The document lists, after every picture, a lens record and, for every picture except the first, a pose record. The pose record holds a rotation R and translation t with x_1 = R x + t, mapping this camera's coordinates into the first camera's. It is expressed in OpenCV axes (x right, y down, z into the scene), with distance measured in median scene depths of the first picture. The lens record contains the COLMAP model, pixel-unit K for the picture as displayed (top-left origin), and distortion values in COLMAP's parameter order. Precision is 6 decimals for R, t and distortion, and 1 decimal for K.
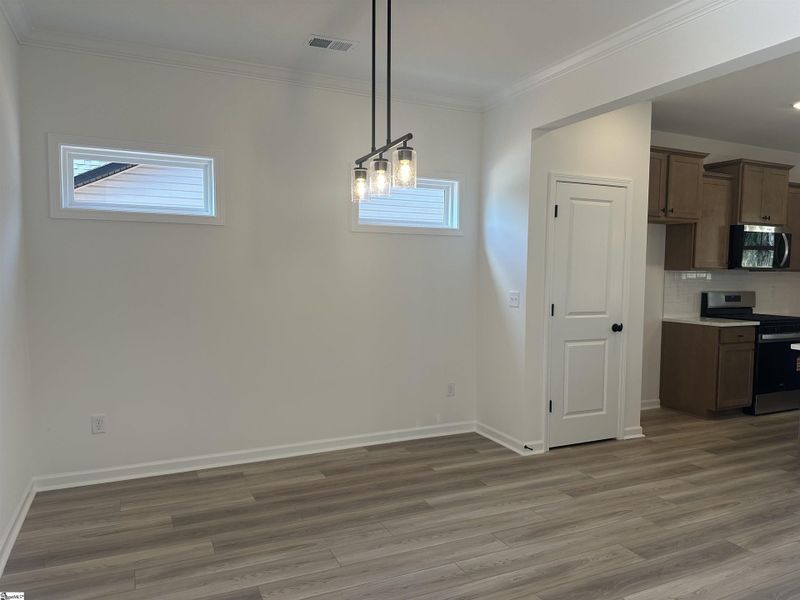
lens RADIAL K [[556.0, 0, 400.1], [0, 556.0, 295.9], [0, 0, 1]] dist [0.021931, -0.023561]
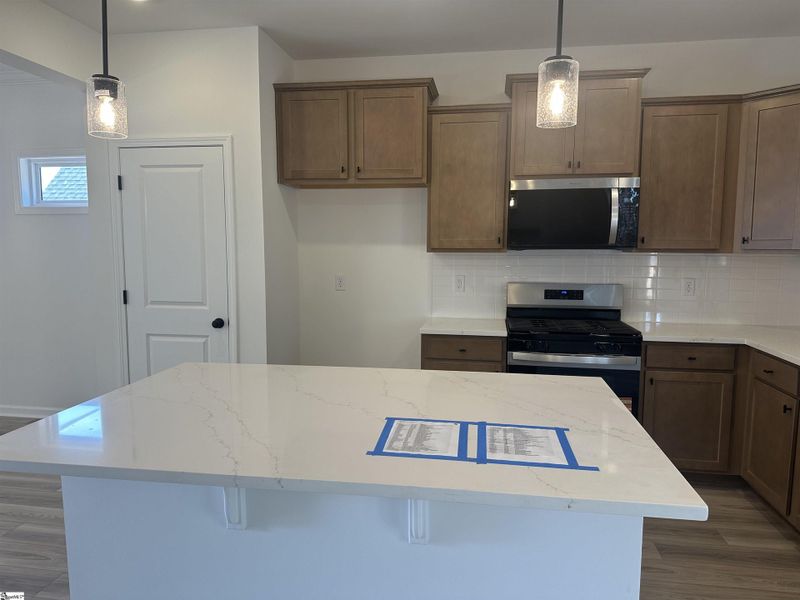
lens RADIAL K [[556.0, 0, 397.5], [0, 556.0, 299.0], [0, 0, 1]] dist [0.021931, -0.023561]
pose [[0.835257, 0.042410, -0.548221, 0.877696], [-0.022312, 0.998814, 0.043272, -0.015425], [0.549406, -0.023911, 0.835213, 0.397652]]
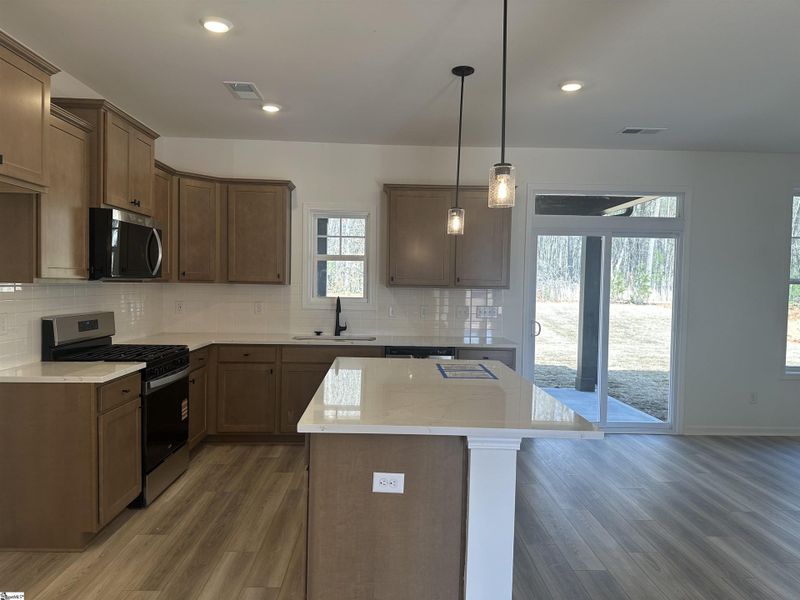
lens RADIAL K [[556.0, 0, 401.3], [0, 556.0, 303.7], [0, 0, 1]] dist [0.021931, -0.023561]
pose [[0.381891, -0.041240, 0.923287, 0.163855], [0.034577, 0.998942, 0.030317, -0.030334], [-0.923560, 0.020346, 0.382913, 0.478223]]
